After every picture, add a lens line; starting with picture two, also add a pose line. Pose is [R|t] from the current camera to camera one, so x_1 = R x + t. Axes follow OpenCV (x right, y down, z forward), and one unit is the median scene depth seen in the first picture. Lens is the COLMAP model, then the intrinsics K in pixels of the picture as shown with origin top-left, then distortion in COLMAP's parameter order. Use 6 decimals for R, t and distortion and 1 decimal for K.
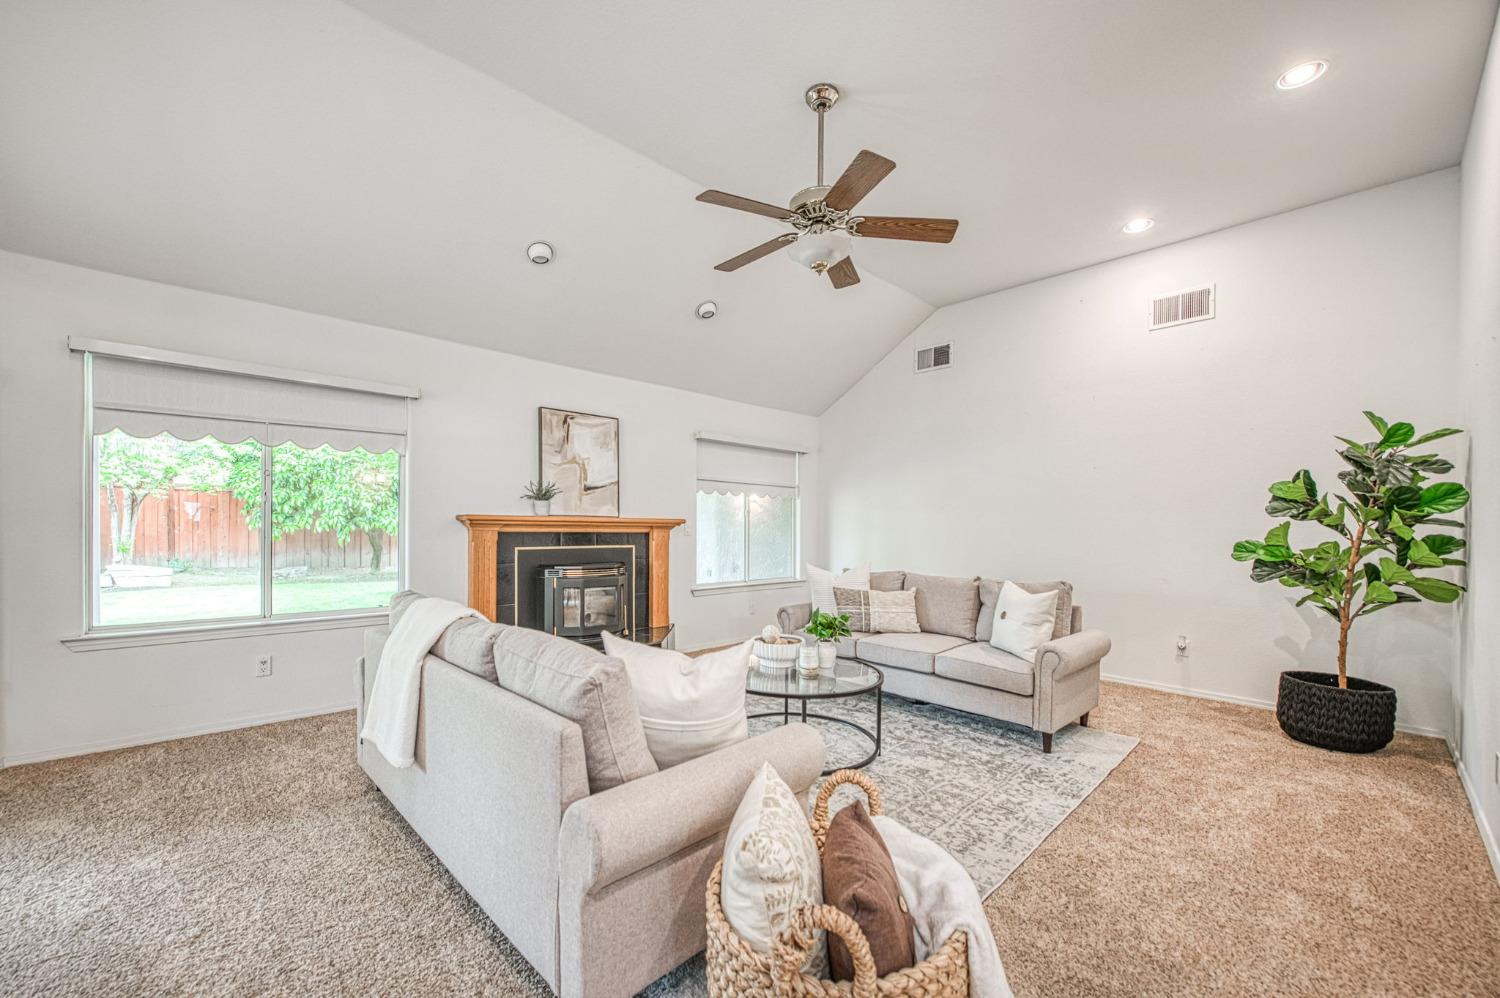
lens RADIAL K [[603.9, 0, 729.2], [0, 603.9, 523.9], [0, 0, 1]] dist [-0.004720, -0.001292]
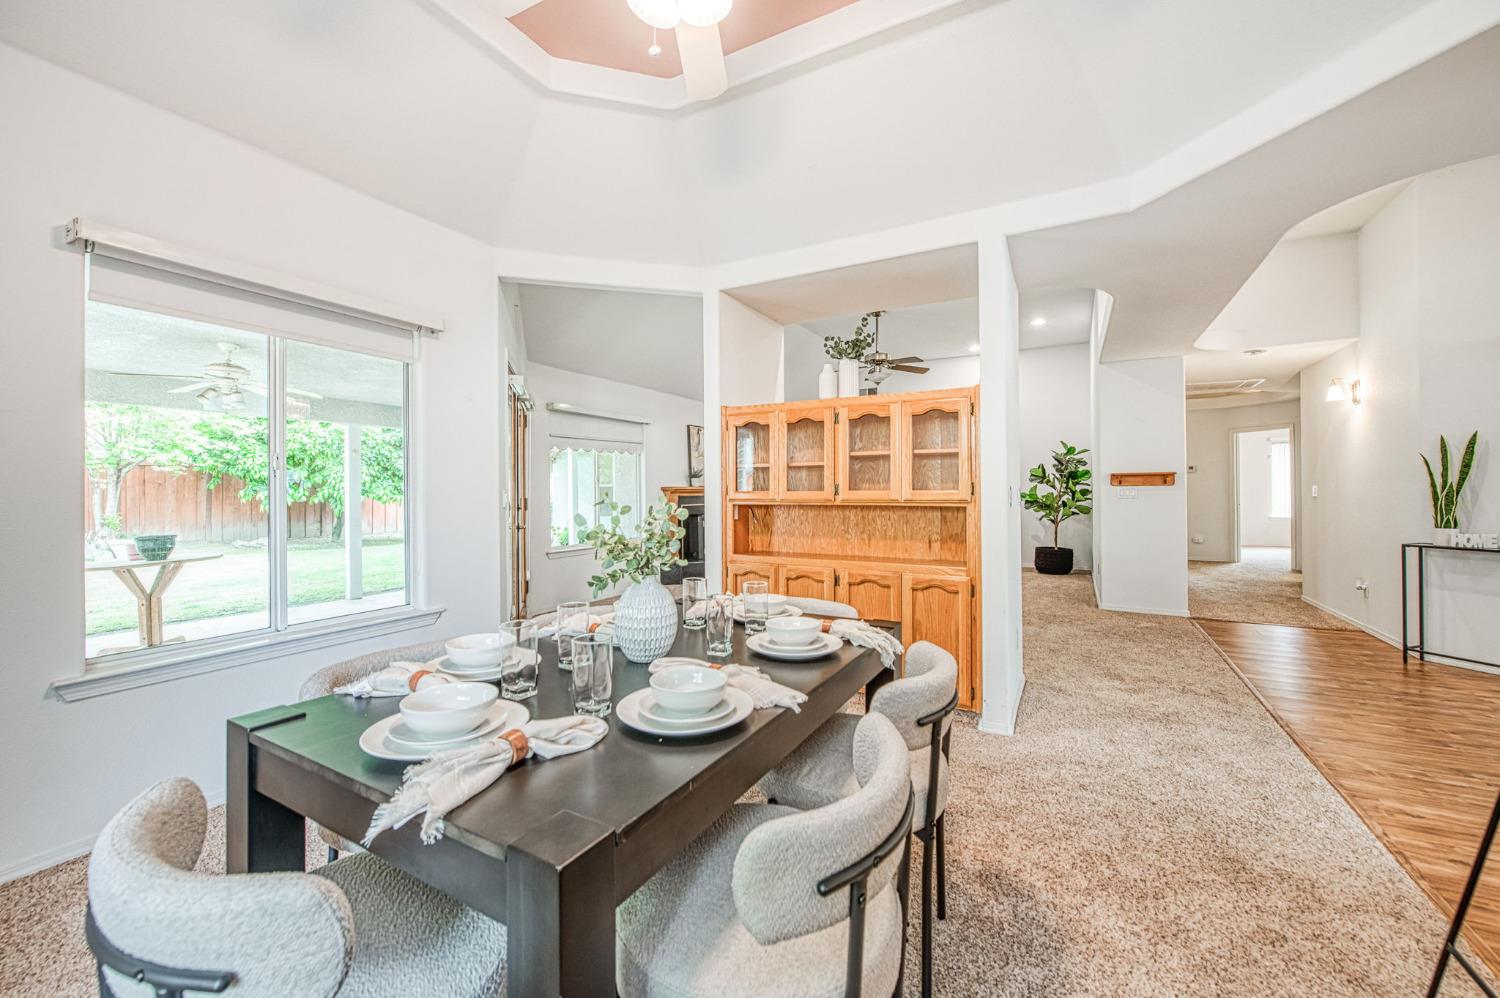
lens RADIAL K [[603.9, 0, 723.9], [0, 603.9, 483.5], [0, 0, 1]] dist [-0.004720, -0.001292]
pose [[0.959687, -0.015004, 0.280669, -1.003031], [0.016789, 0.999851, -0.003955, -0.020072], [-0.280568, 0.008508, 0.959796, -1.023410]]
